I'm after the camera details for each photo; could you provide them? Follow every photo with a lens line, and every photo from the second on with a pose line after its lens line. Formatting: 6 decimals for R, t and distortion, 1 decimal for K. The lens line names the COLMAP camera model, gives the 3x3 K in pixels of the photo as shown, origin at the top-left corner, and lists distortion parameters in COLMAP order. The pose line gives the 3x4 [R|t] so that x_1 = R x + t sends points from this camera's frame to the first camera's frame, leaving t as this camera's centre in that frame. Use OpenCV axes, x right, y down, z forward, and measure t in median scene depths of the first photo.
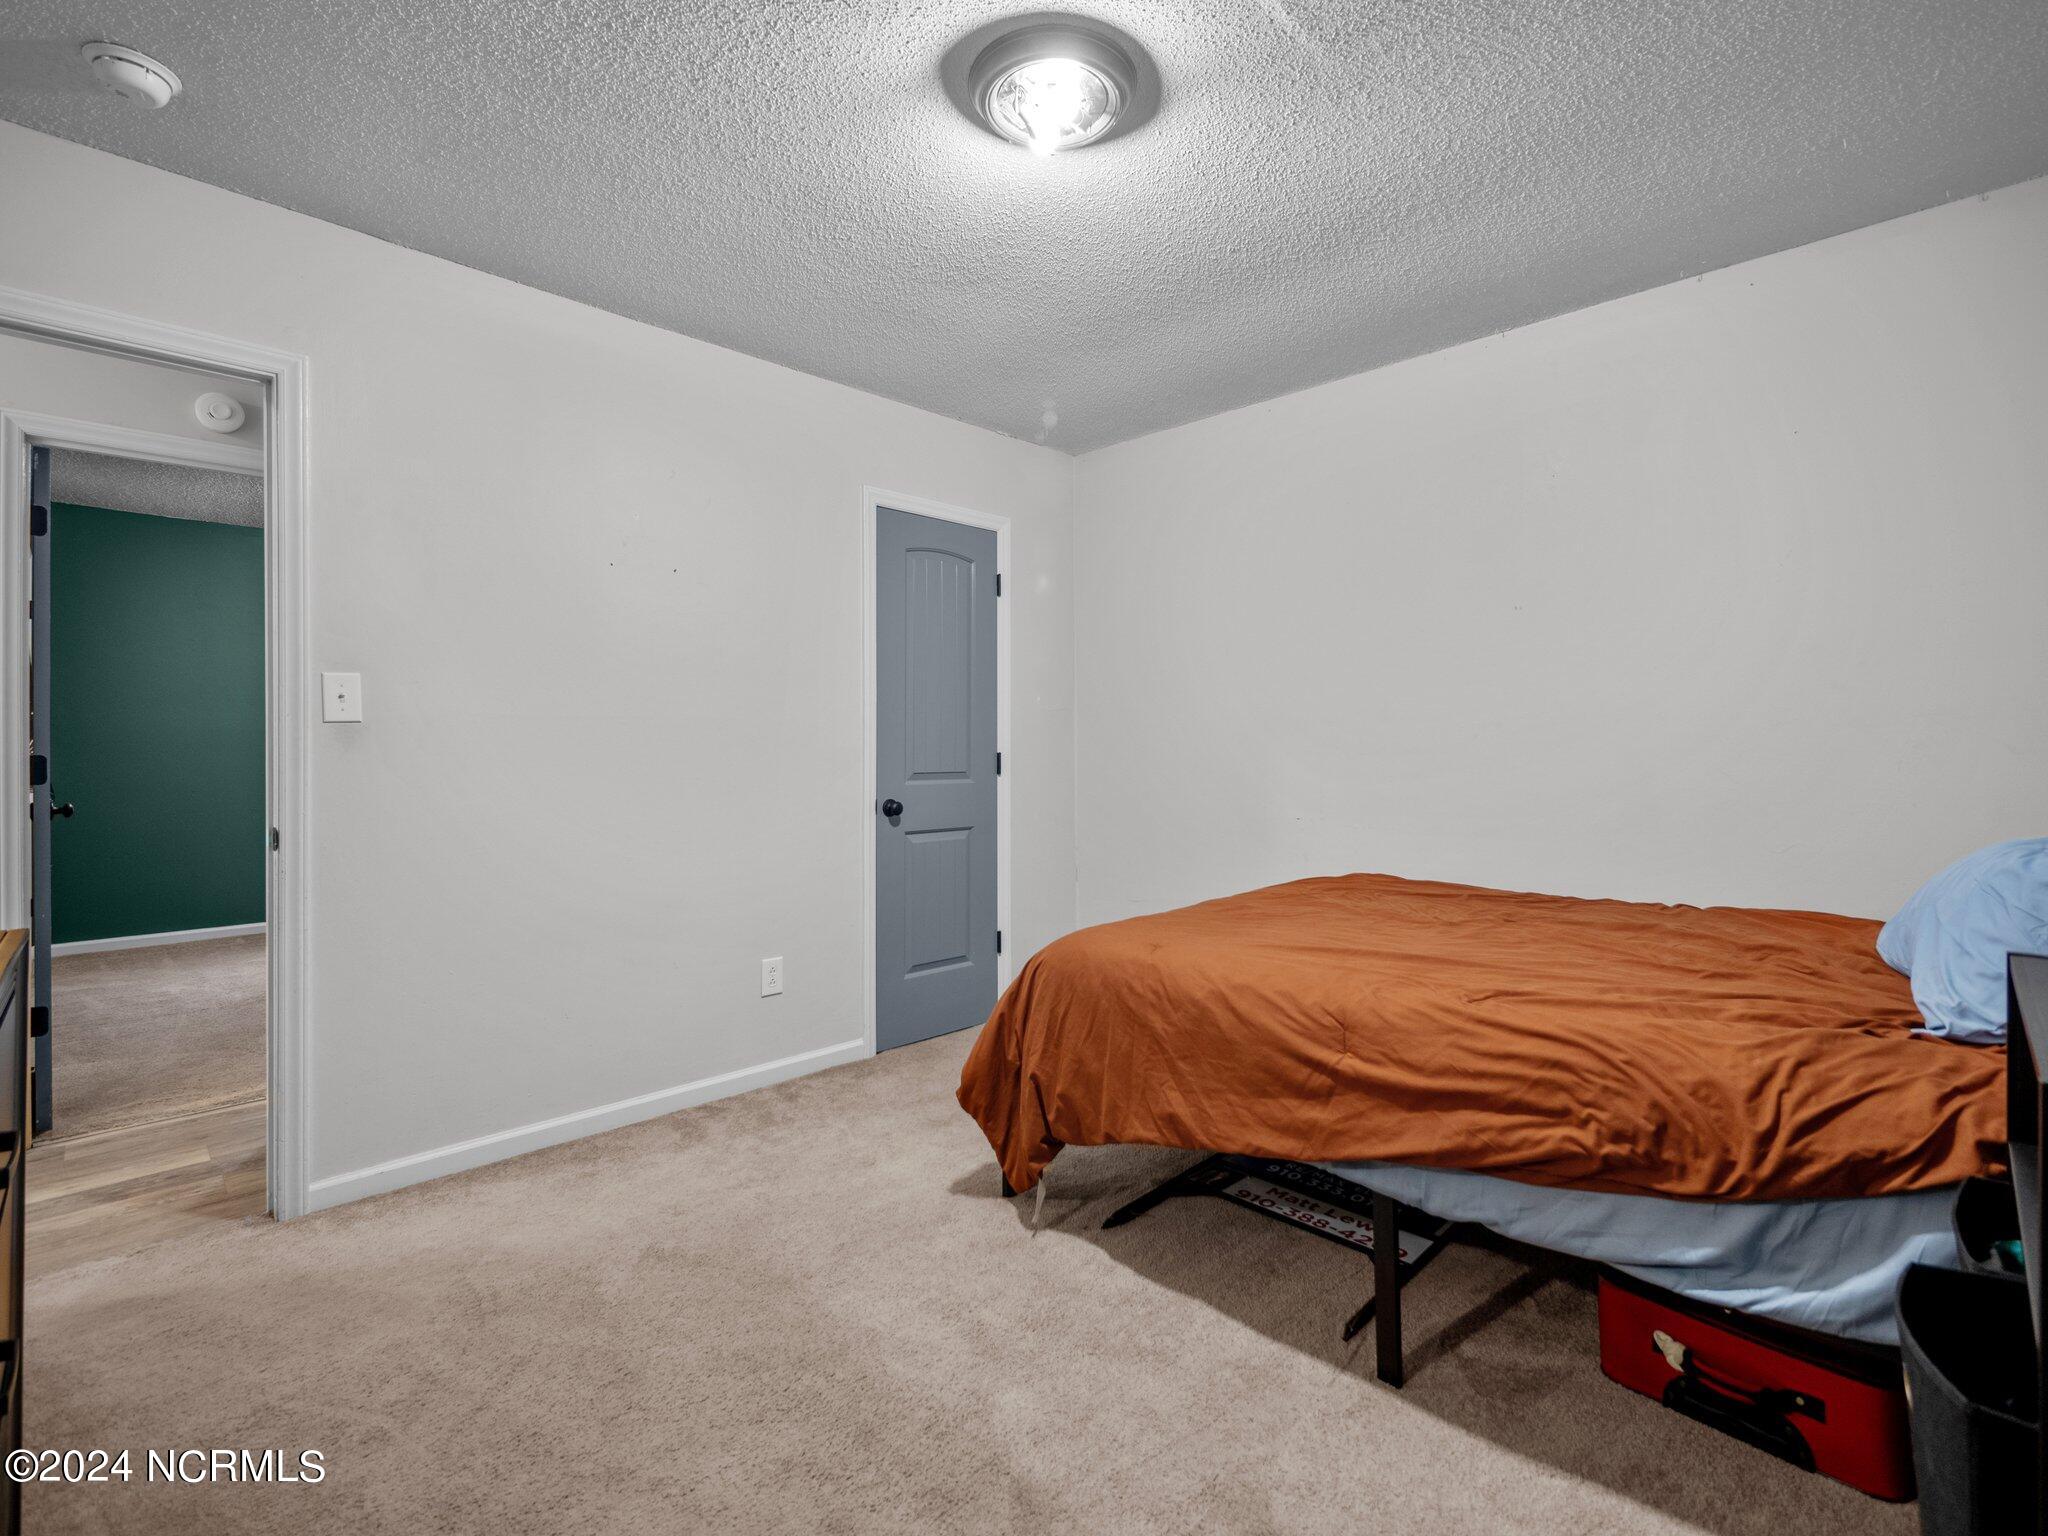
lens RADIAL K [[989.6, 0, 1033.4], [0, 989.6, 751.2], [0, 0, 1]] dist [-0.000215, 0.000238]
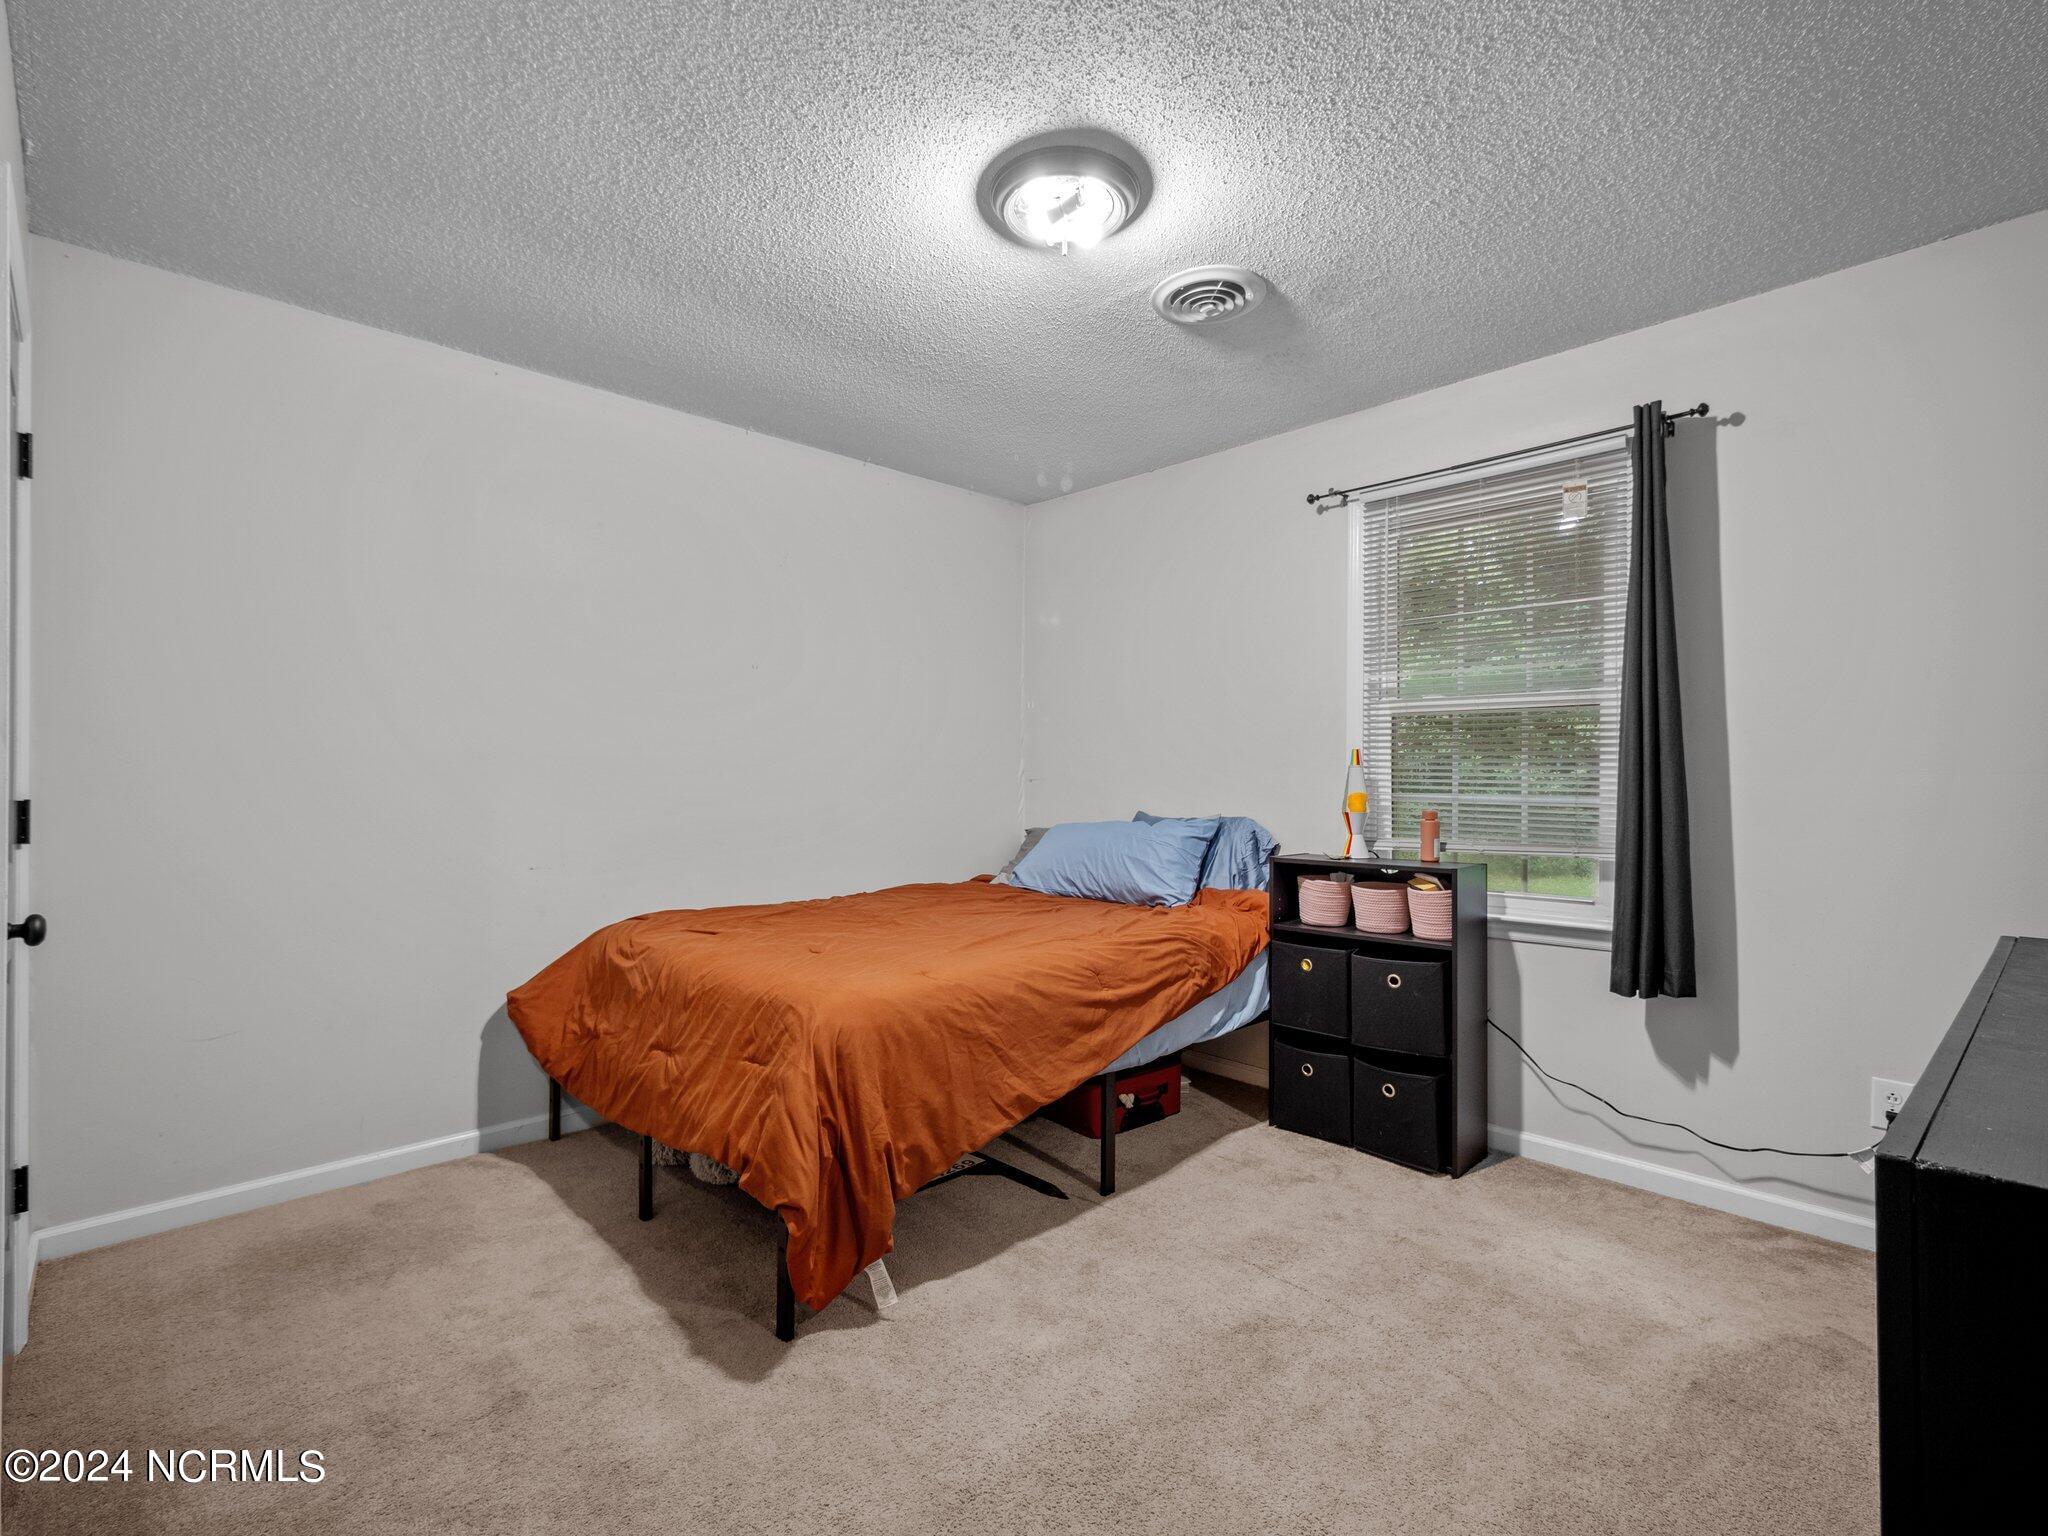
lens RADIAL K [[989.6, 0, 1033.4], [0, 989.6, 751.2], [0, 0, 1]] dist [-0.000215, 0.000238]
pose [[0.009990, 0.019892, 0.999752, -1.173884], [0.011059, 0.999739, -0.020003, -0.028072], [-0.999889, 0.011256, 0.009767, 1.063281]]
